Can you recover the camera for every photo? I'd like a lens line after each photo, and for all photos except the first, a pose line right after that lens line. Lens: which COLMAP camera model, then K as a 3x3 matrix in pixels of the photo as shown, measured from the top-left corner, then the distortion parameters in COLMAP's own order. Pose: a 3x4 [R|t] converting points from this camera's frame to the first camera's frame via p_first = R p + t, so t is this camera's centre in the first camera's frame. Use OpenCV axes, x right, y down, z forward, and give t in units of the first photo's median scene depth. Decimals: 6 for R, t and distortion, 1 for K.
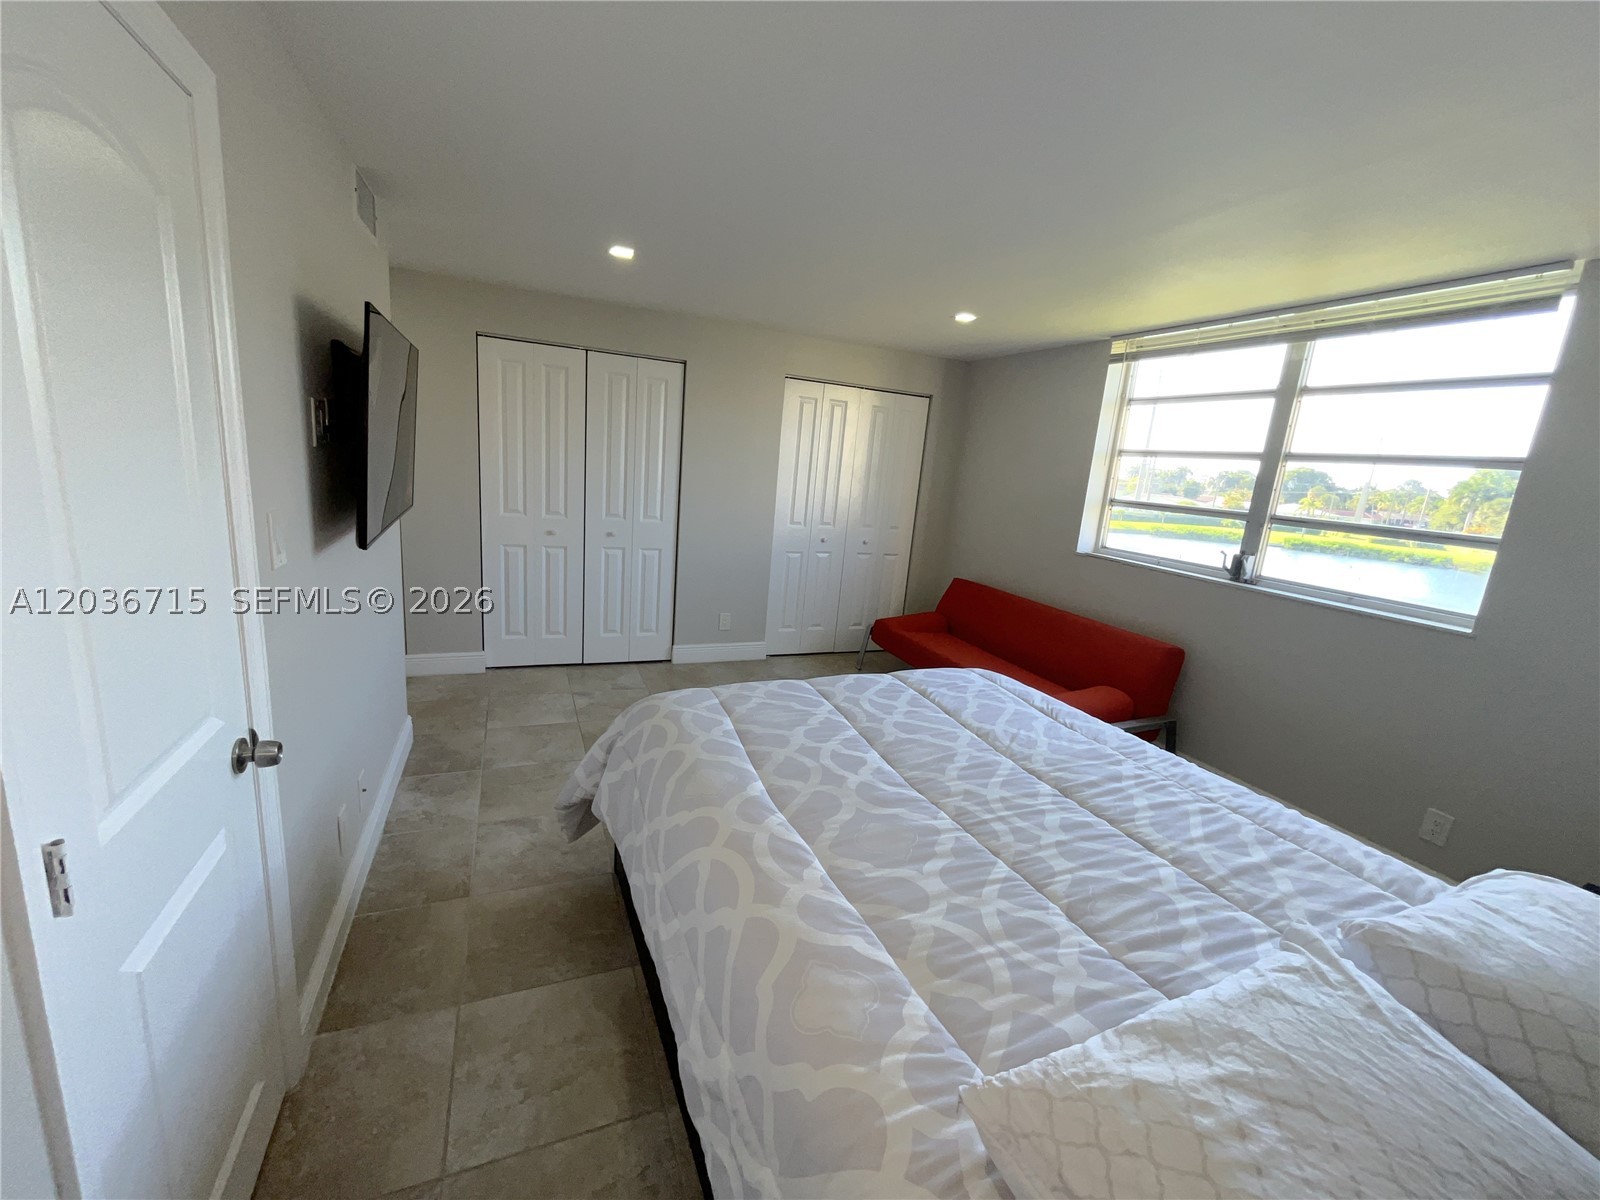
lens RADIAL K [[664.1, 0, 800.0], [0, 664.1, 600.0], [0, 0, 1]] dist [-0.001514, -0.000142]
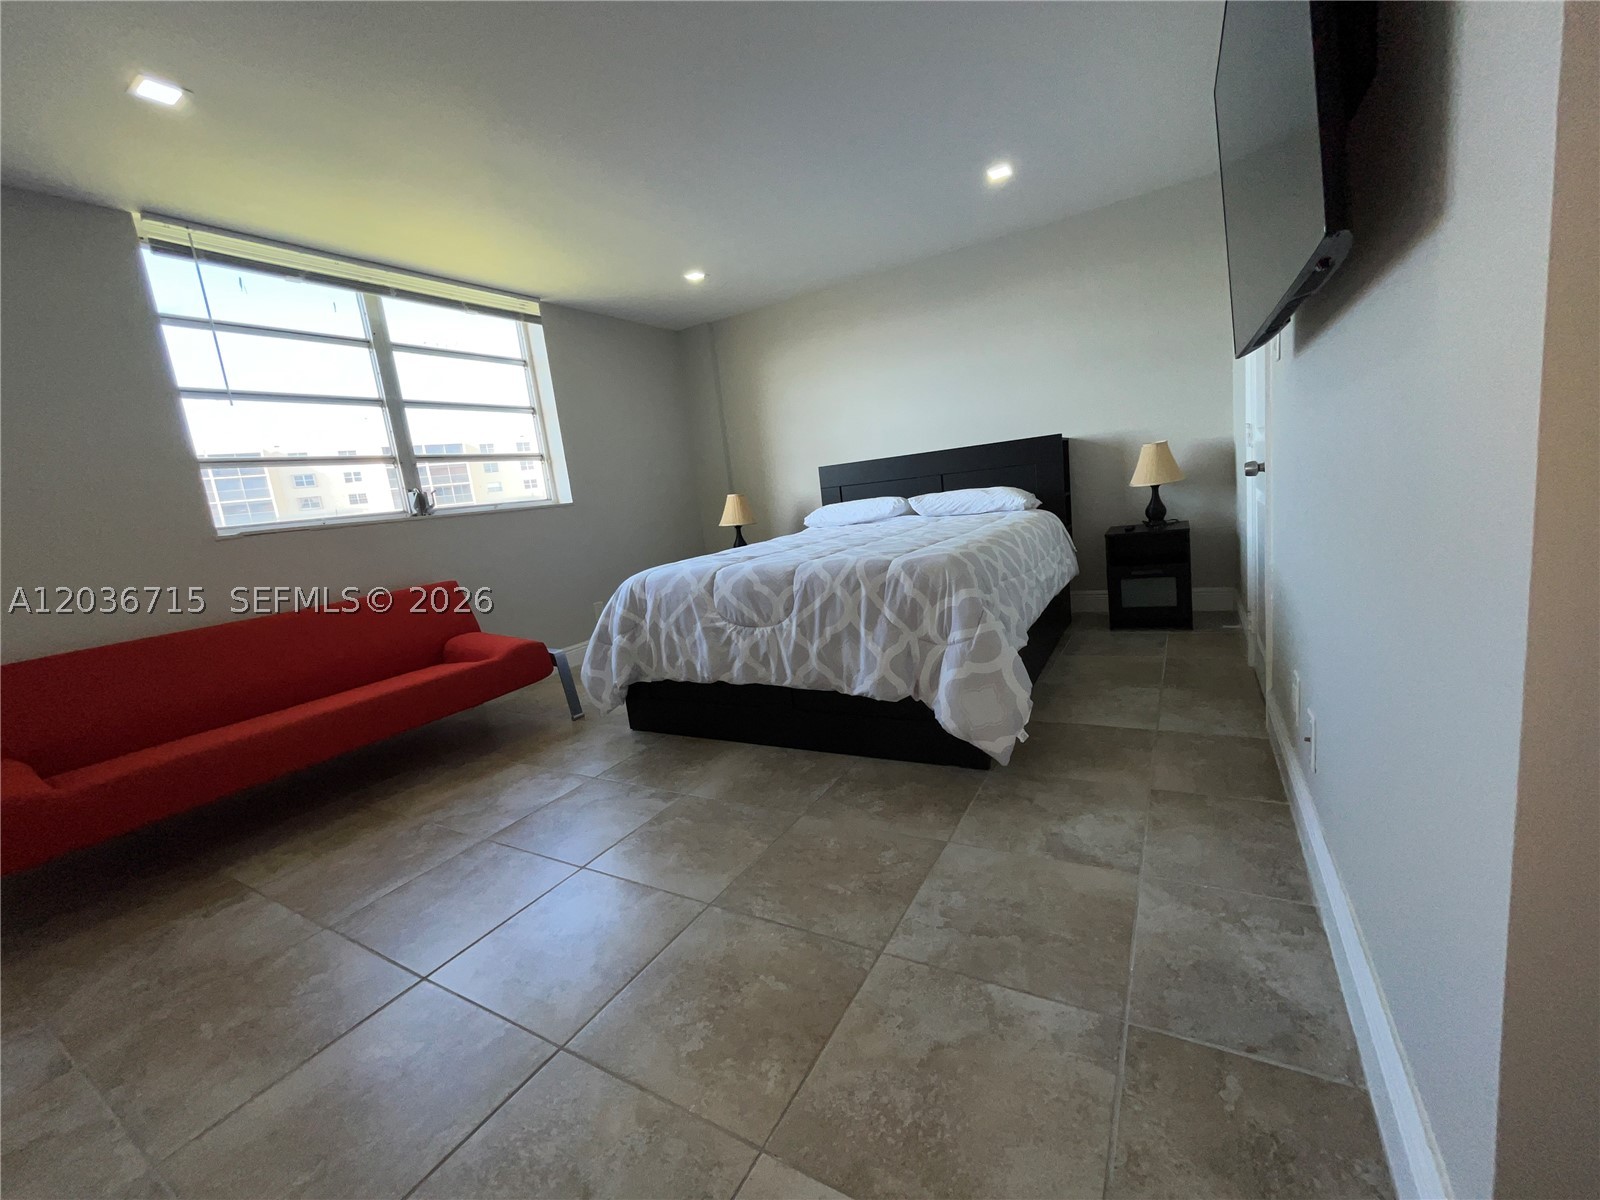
lens RADIAL K [[664.1, 0, 800.0], [0, 664.1, 600.0], [0, 0, 1]] dist [-0.001514, -0.000142]
pose [[-0.612550, -0.132068, 0.779321, -0.634055], [0.237879, 0.909434, 0.341091, -0.134331], [-0.753788, 0.394320, -0.525658, 1.255121]]
